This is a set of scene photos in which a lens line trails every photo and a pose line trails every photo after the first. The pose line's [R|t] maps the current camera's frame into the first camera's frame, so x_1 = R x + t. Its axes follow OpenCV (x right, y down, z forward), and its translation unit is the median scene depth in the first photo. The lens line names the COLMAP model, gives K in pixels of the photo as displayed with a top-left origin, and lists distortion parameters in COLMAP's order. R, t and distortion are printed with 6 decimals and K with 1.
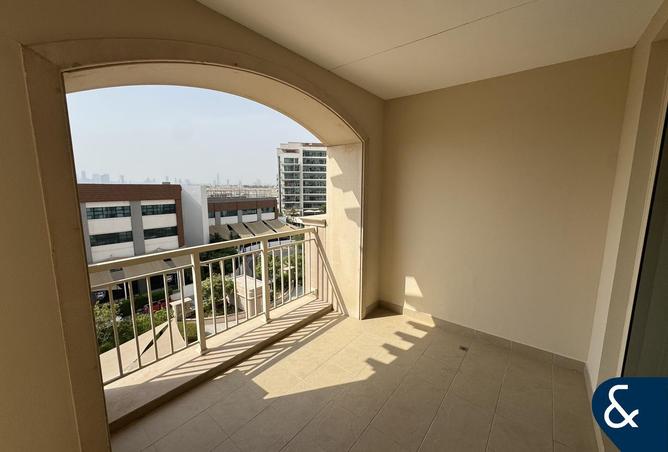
lens RADIAL K [[267.0, 0, 335.2], [0, 267.0, 224.6], [0, 0, 1]] dist [-0.001992, -0.000029]
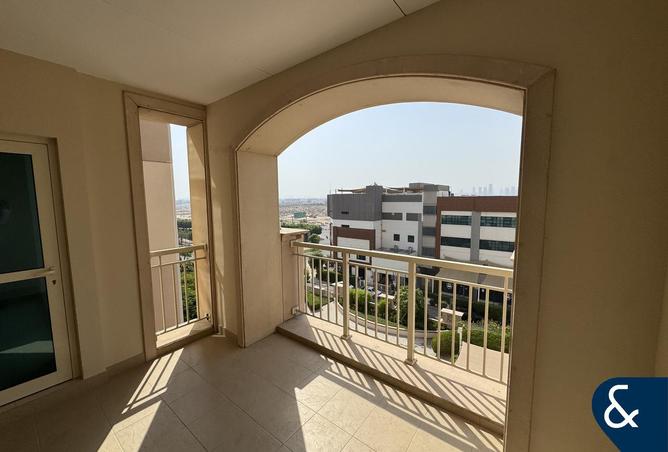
lens RADIAL K [[267.0, 0, 334.1], [0, 267.0, 226.3], [0, 0, 1]] dist [-0.001992, -0.000029]
pose [[0.010155, 0.100104, -0.994925, 0.555889], [-0.134670, 0.986049, 0.097837, -0.104010], [0.990839, 0.132993, 0.023494, 0.747892]]
